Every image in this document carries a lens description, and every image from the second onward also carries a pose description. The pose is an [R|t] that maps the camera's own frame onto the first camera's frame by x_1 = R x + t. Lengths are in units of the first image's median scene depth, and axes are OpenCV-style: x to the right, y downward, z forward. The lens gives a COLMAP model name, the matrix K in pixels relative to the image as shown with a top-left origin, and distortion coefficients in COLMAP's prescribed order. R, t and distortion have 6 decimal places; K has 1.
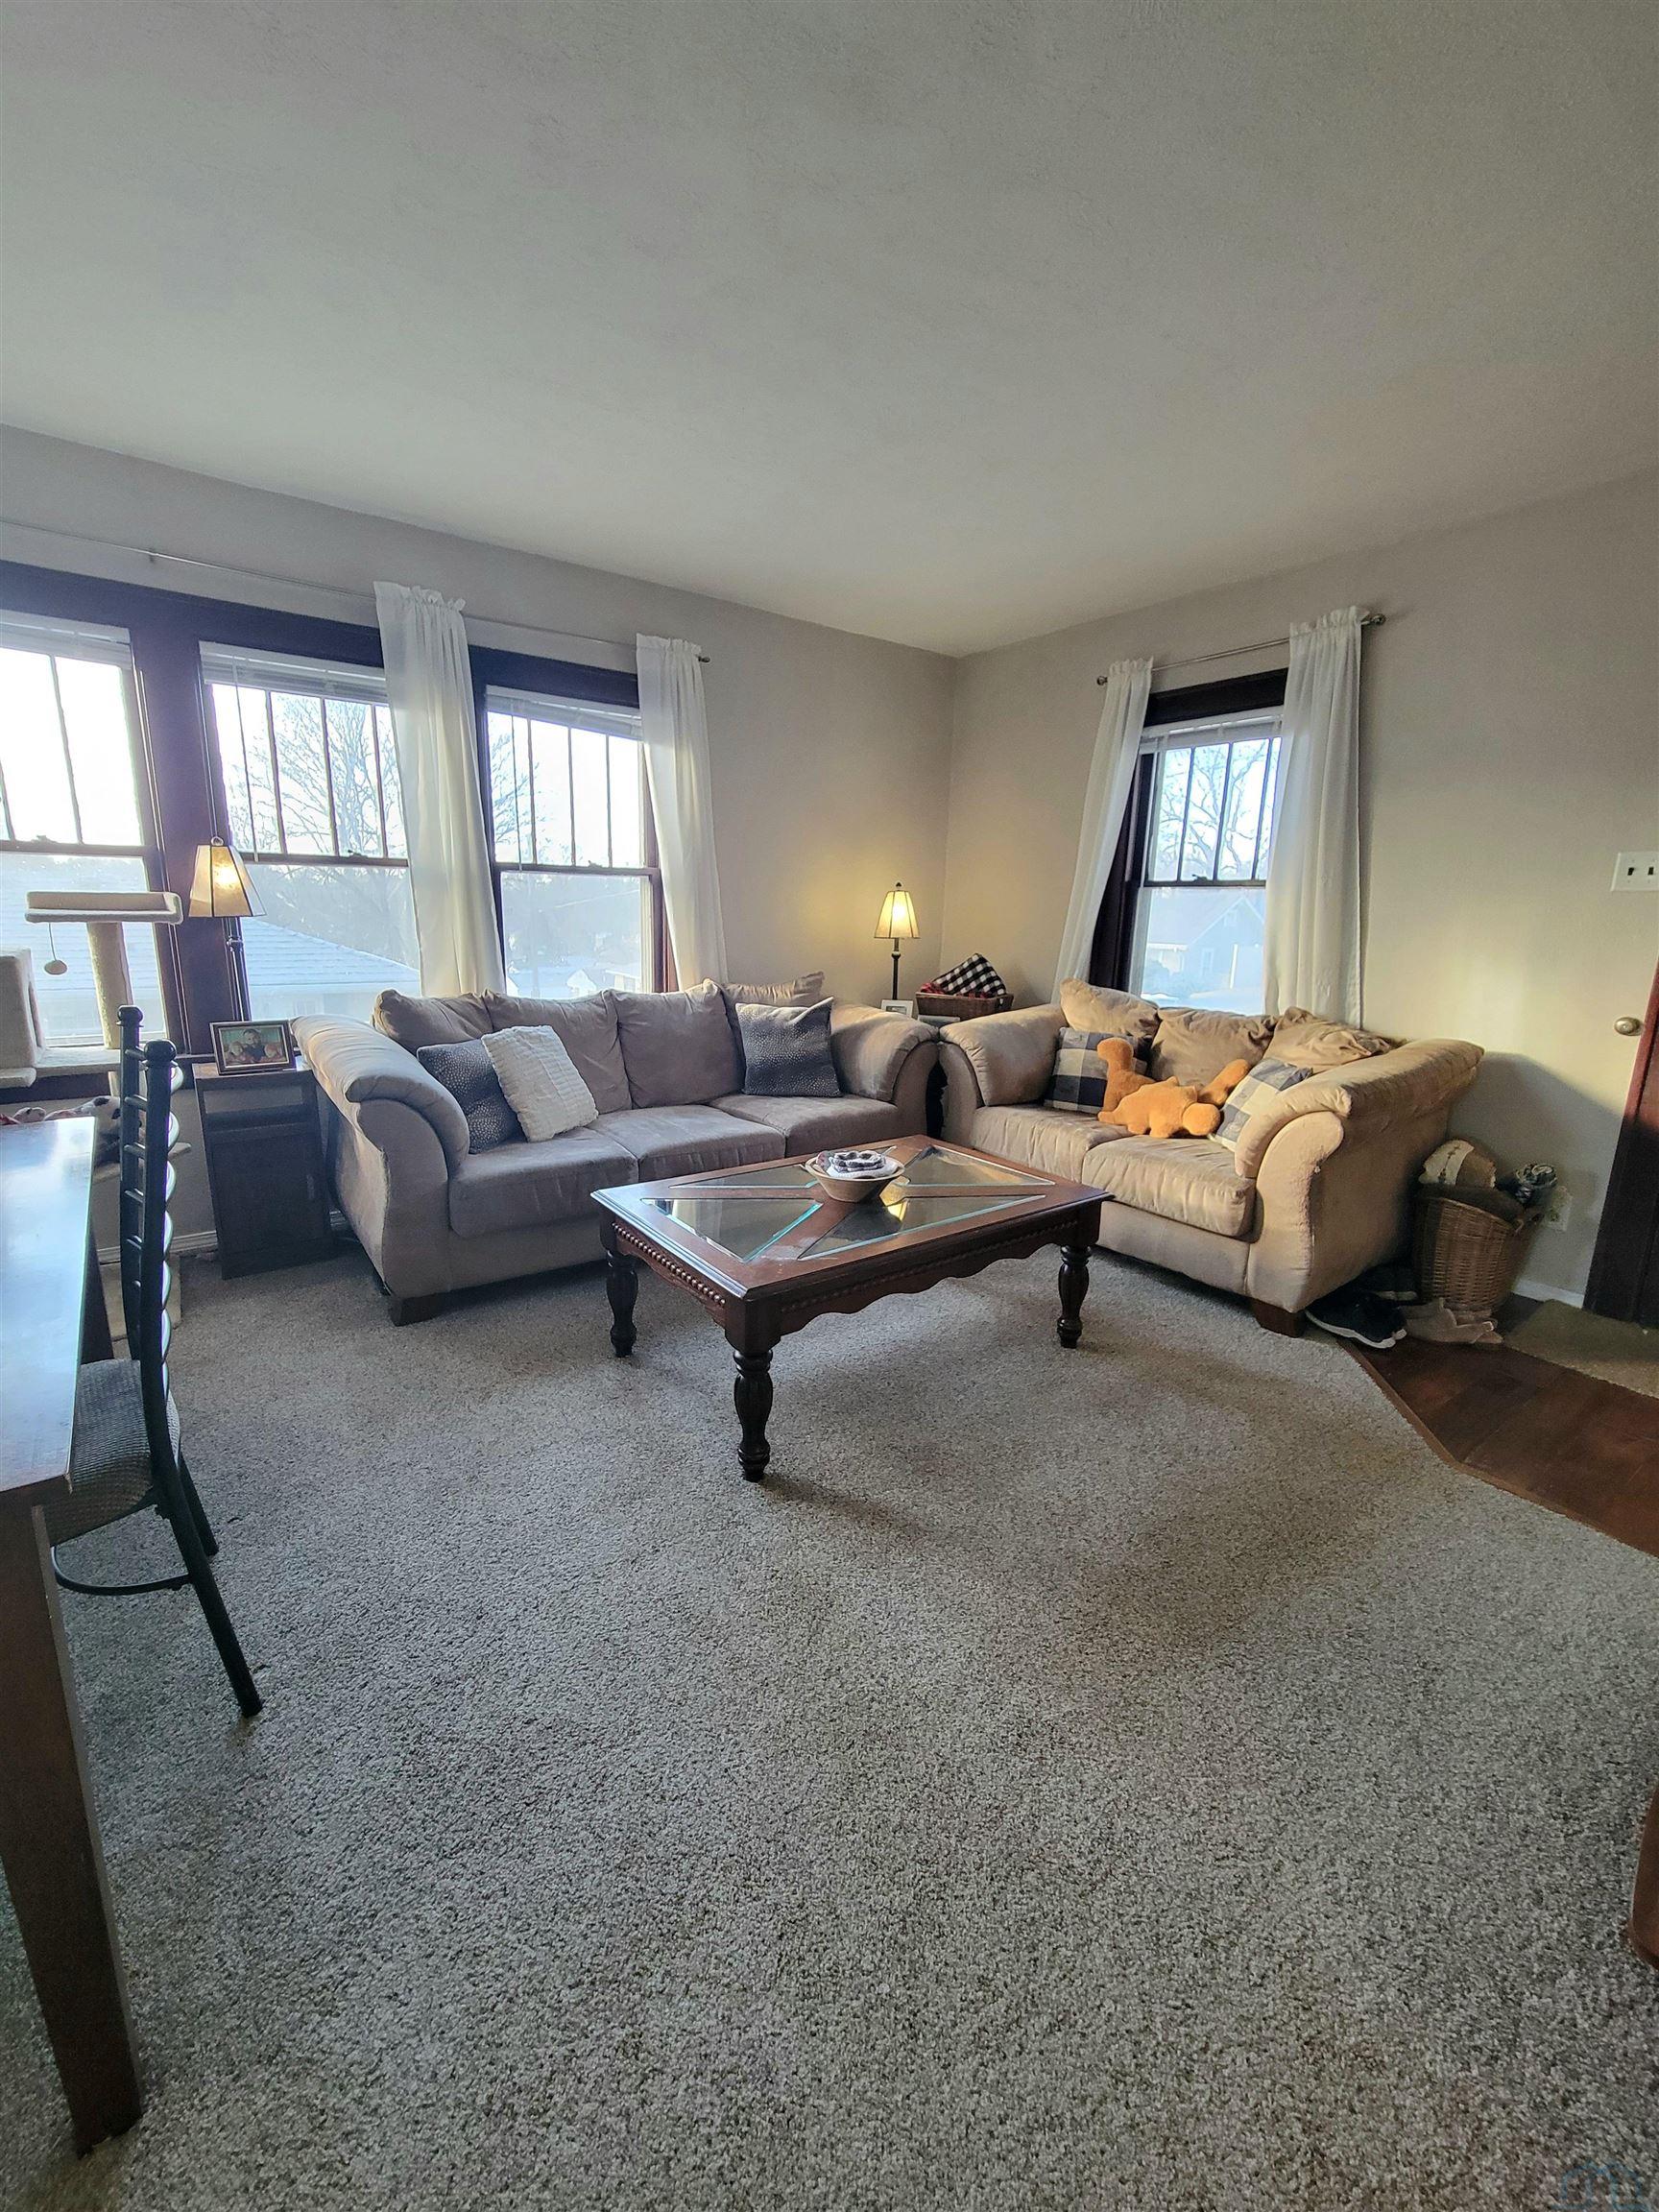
lens RADIAL K [[901.9, 0, 828.0], [0, 901.9, 1103.3], [0, 0, 1]] dist [0.000407, 0.000029]
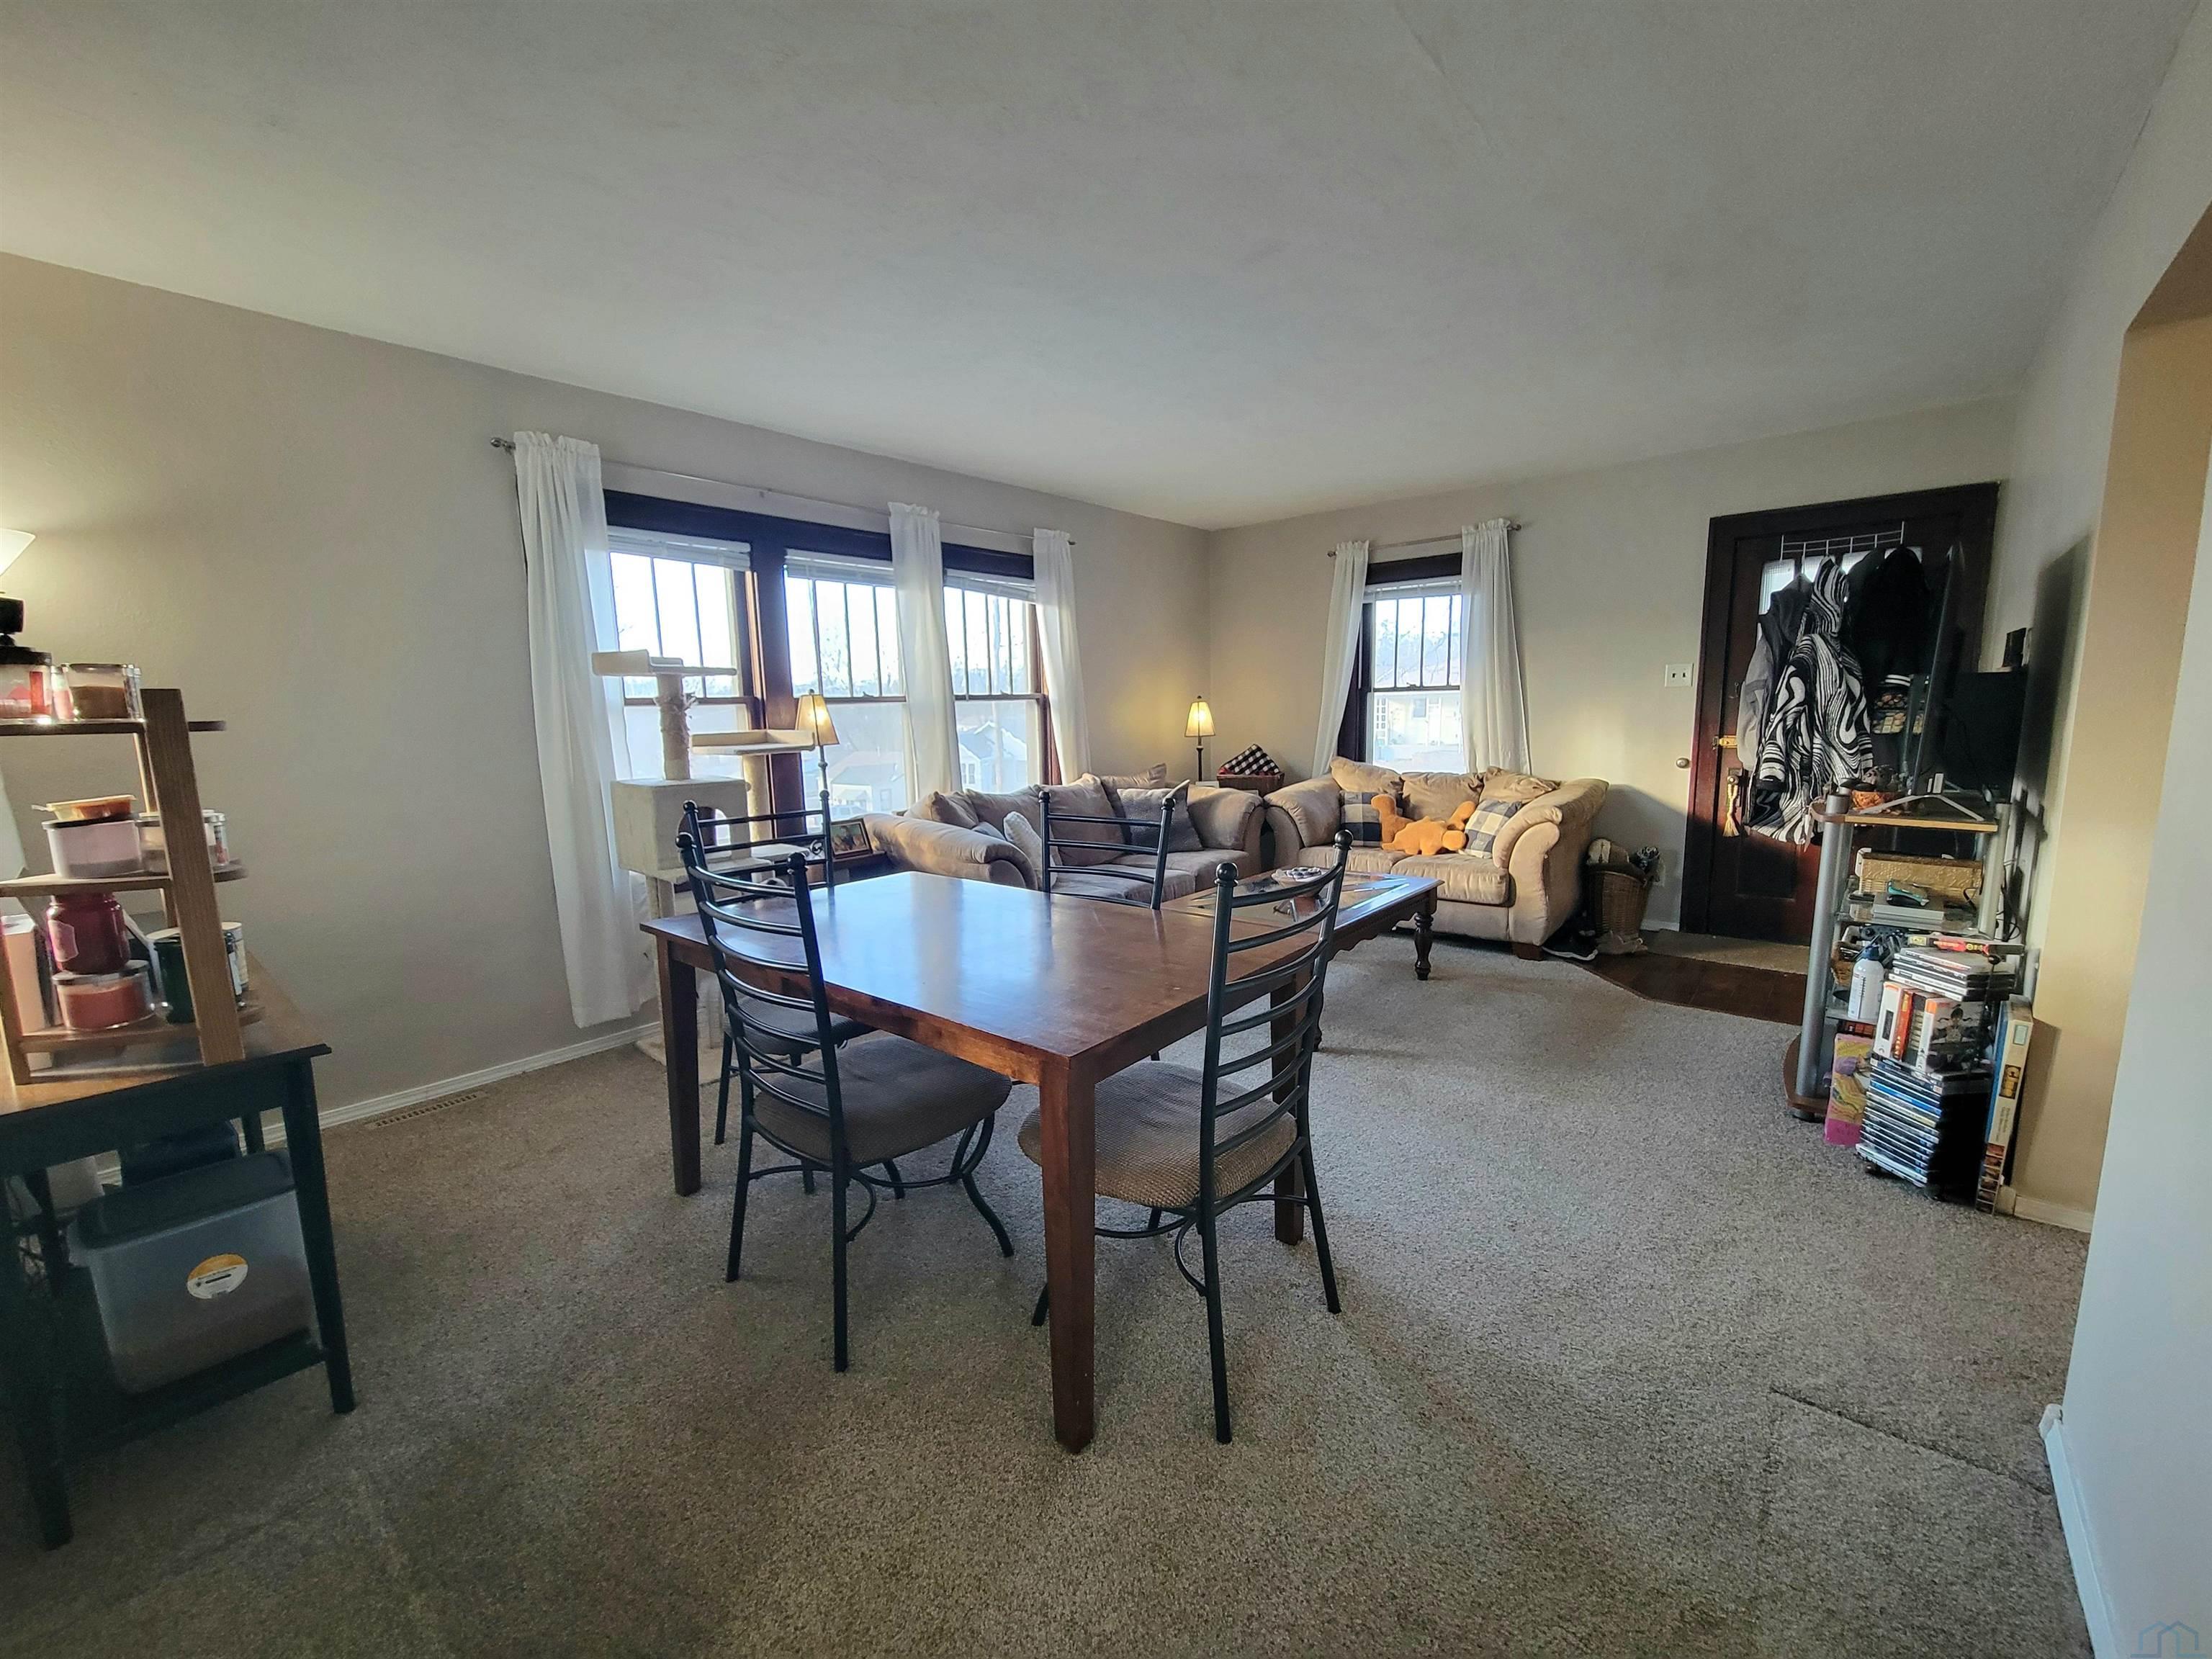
lens RADIAL K [[901.9, 0, 1112.4], [0, 901.9, 842.6], [0, 0, 1]] dist [0.000407, 0.000029]
pose [[0.971623, -0.078314, 0.223194, -0.478627], [0.092907, 0.994119, -0.055638, 0.050602], [-0.217524, 0.074795, 0.973185, -0.362455]]
